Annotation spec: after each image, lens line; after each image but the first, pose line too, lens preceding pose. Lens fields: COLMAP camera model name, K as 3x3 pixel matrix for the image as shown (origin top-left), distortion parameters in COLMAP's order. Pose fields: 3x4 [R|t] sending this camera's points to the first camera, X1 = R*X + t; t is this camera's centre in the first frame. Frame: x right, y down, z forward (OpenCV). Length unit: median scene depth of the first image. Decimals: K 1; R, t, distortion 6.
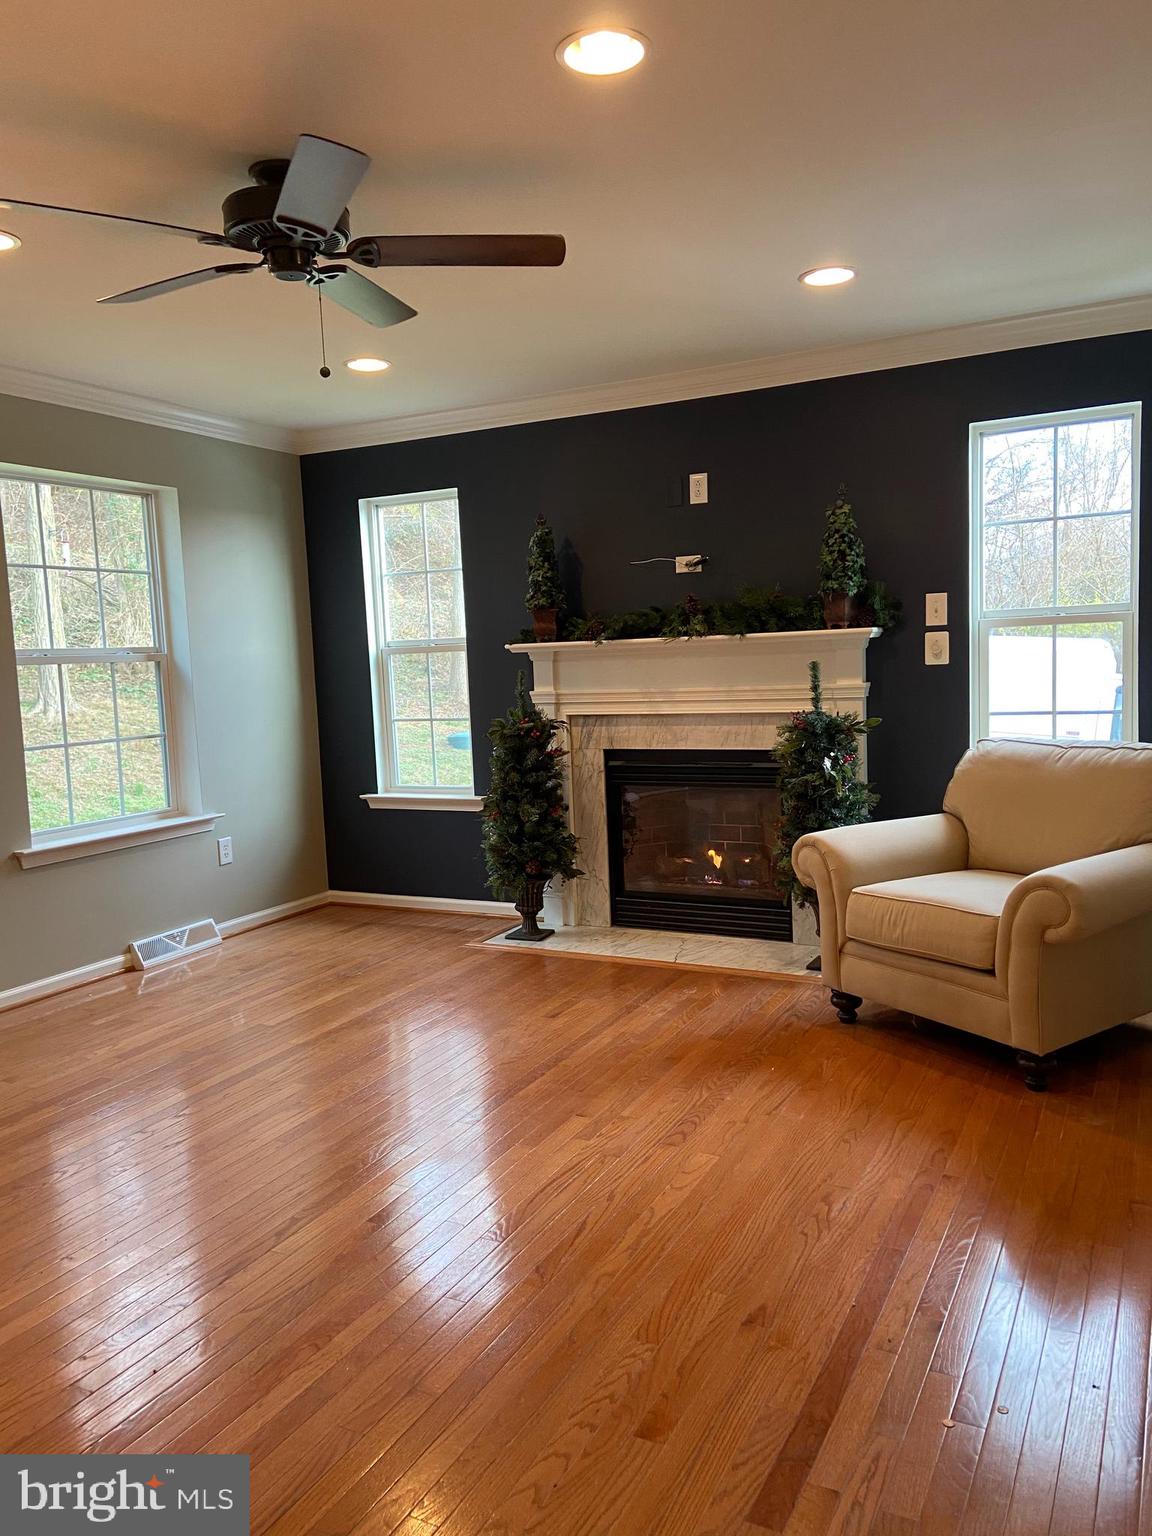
lens RADIAL K [[1138.8, 0, 589.1], [0, 1138.8, 765.4], [0, 0, 1]] dist [0.131294, -0.151738]
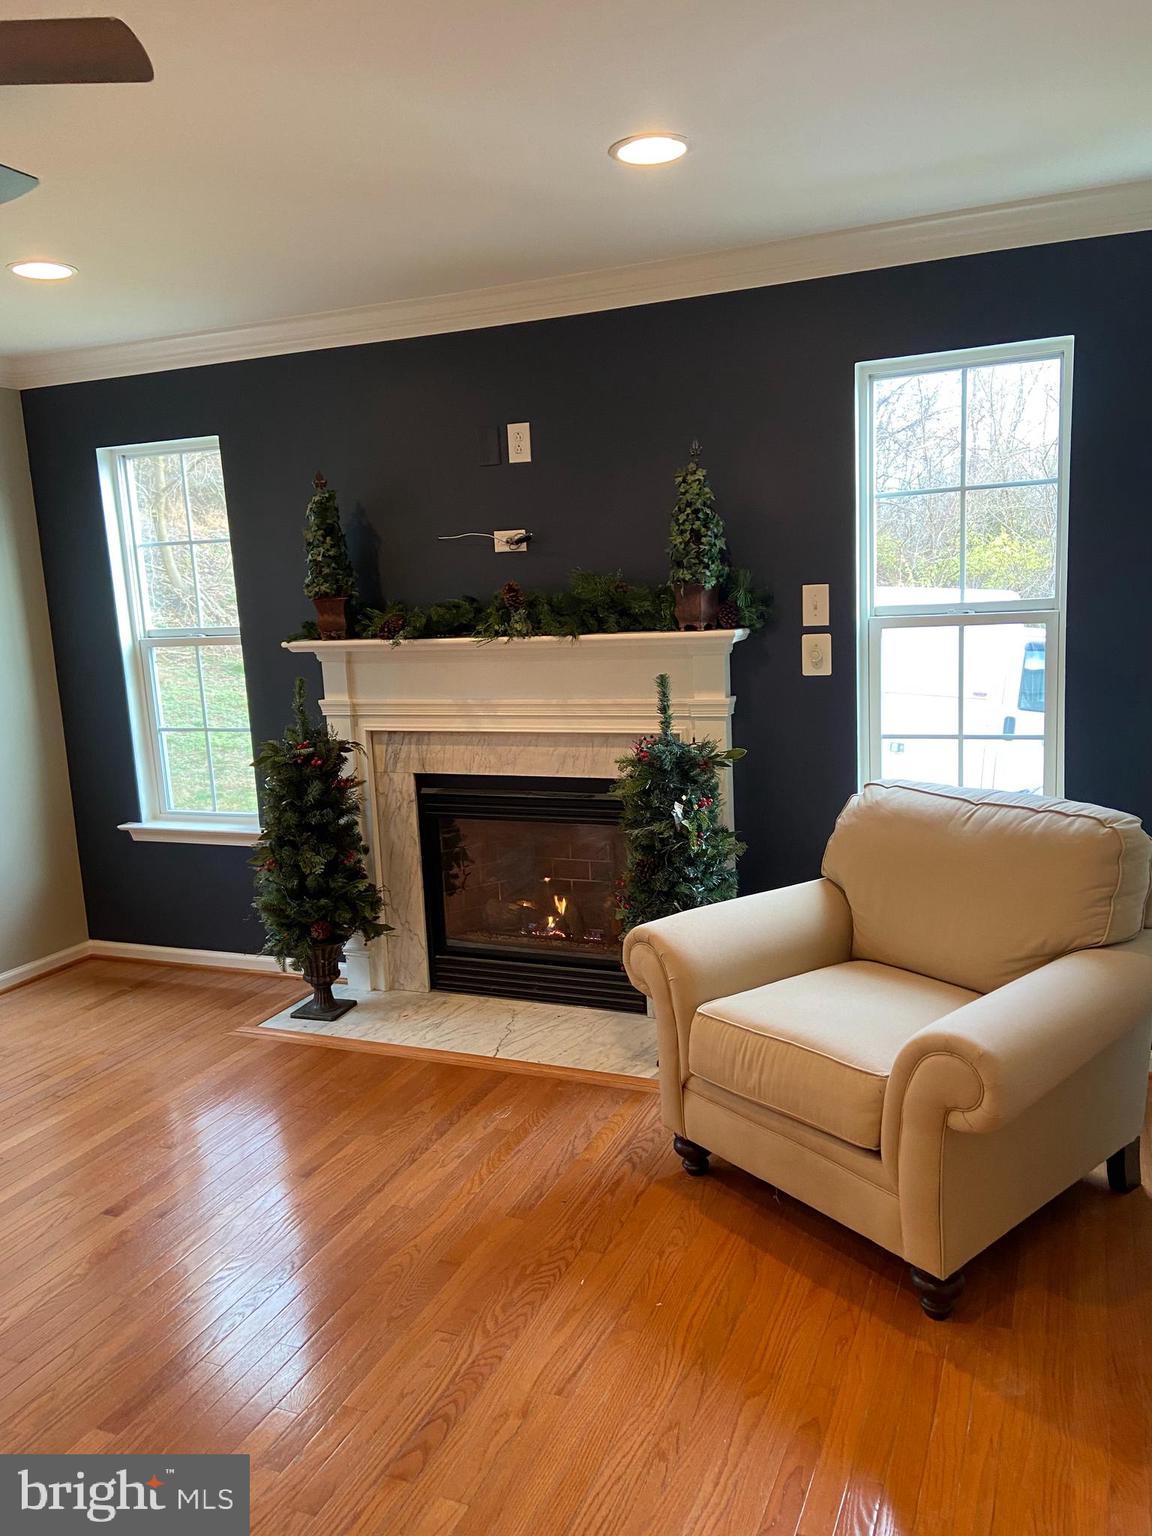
lens RADIAL K [[1138.8, 0, 589.1], [0, 1138.8, 765.4], [0, 0, 1]] dist [0.131294, -0.151738]
pose [[0.997380, -0.019883, 0.069552, 0.089394], [0.015615, 0.997993, 0.061373, -0.075282], [-0.070633, -0.060126, 0.995689, 0.223795]]
